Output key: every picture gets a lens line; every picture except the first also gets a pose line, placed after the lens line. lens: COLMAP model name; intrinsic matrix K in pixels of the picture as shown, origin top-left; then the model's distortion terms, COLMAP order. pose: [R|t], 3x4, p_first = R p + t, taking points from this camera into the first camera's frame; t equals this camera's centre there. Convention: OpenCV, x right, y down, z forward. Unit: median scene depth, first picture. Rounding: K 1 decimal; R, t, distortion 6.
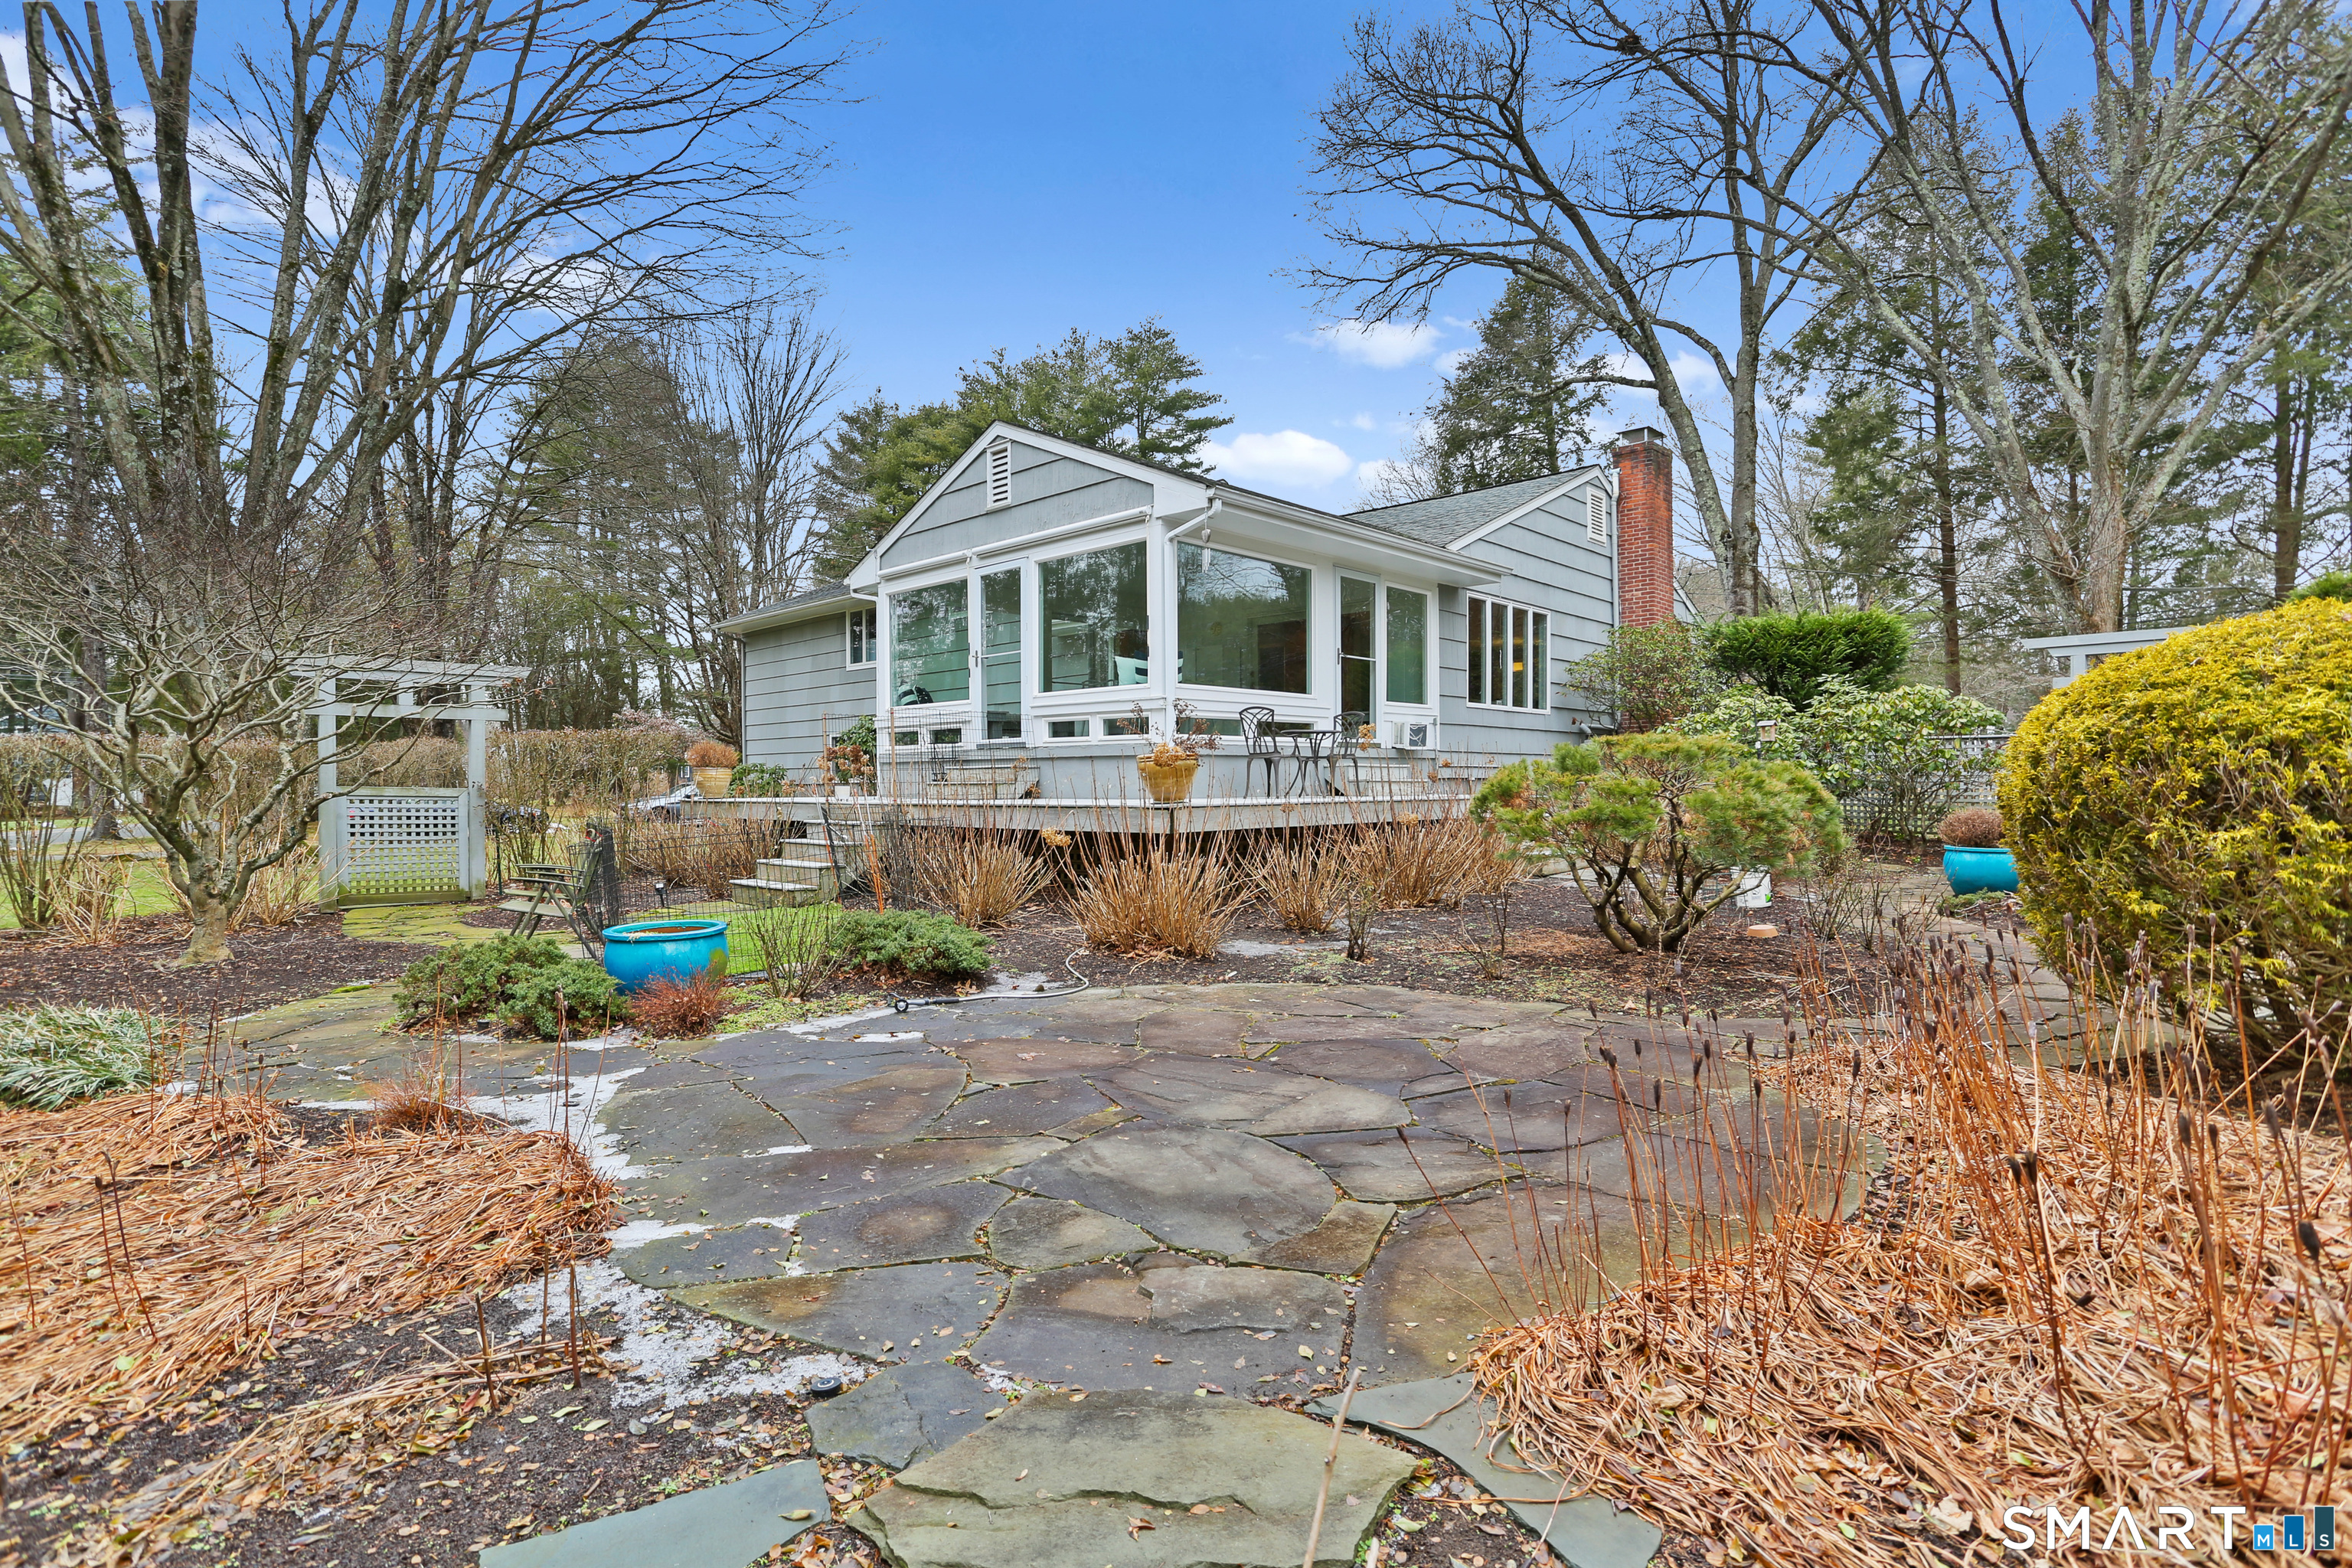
lens RADIAL K [[1139.9, 0, 1182.5], [0, 1139.9, 781.4], [0, 0, 1]] dist [-0.040899, 0.023783]
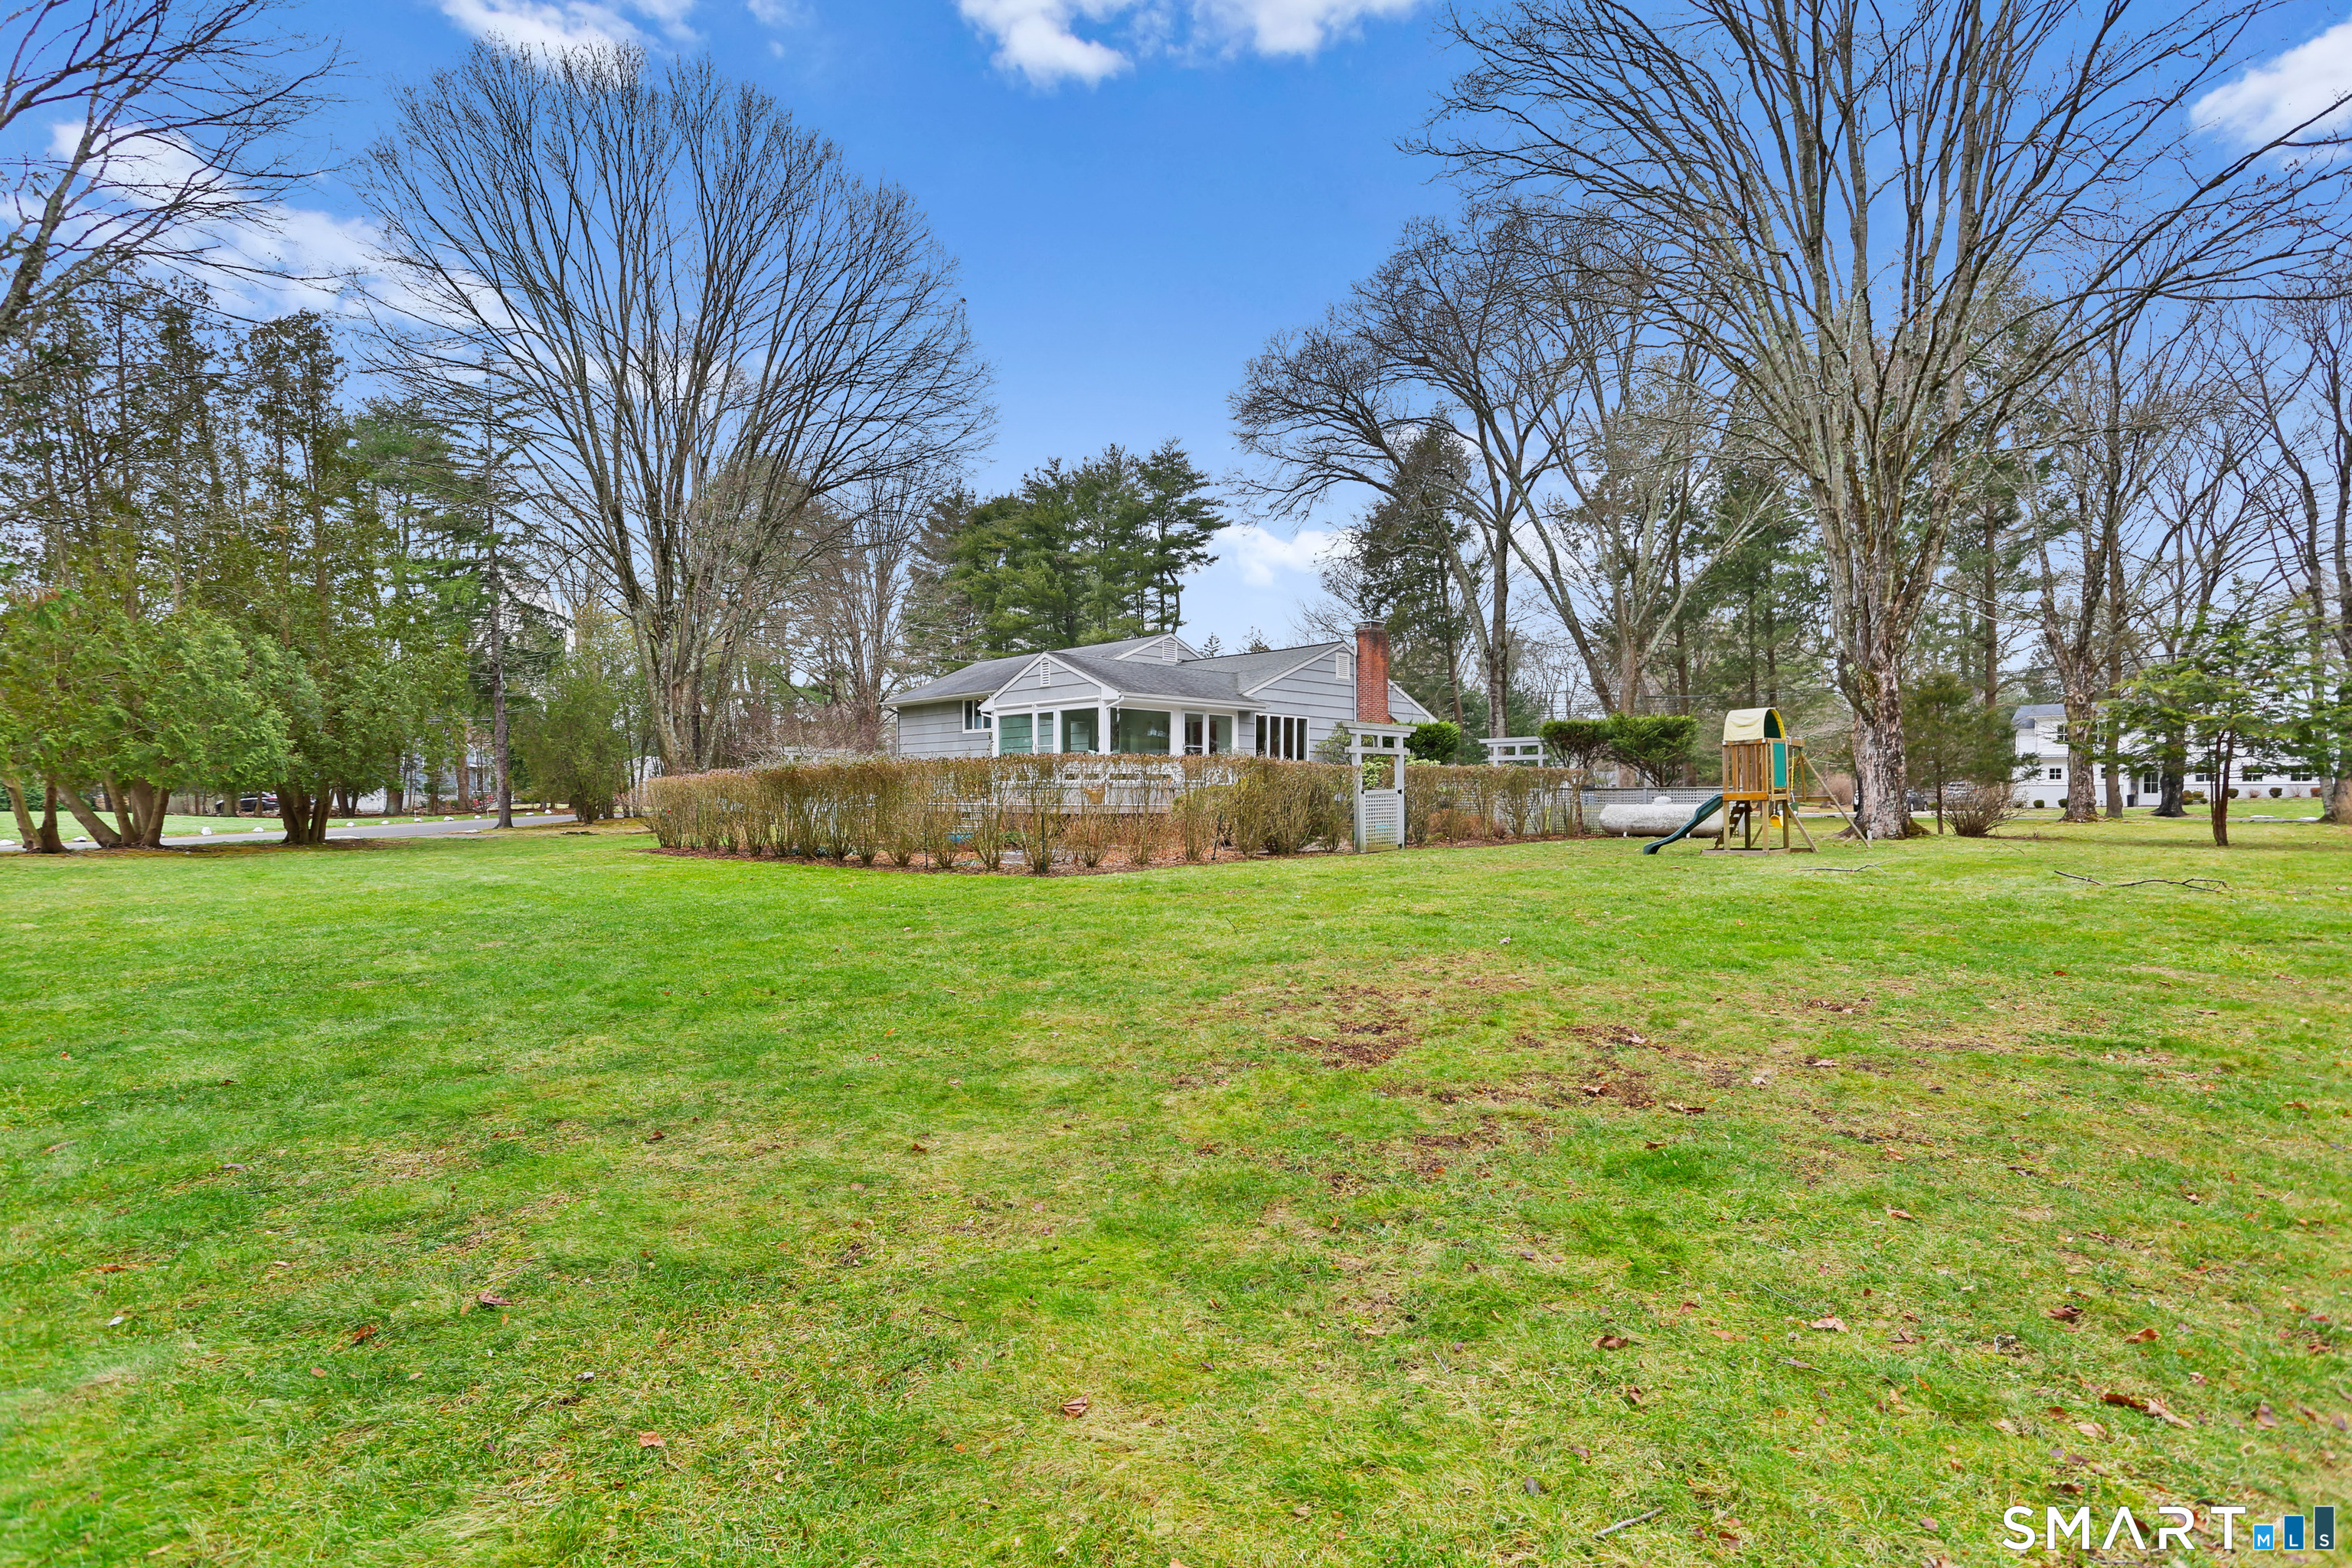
lens RADIAL K [[1139.9, 0, 1170.6], [0, 1139.9, 792.0], [0, 0, 1]] dist [-0.040899, 0.023783]
pose [[0.998189, 0.012770, -0.058777, 0.054337], [-0.013182, 0.999891, -0.006625, 0.000995], [0.058686, 0.007388, 0.998249, -0.304203]]
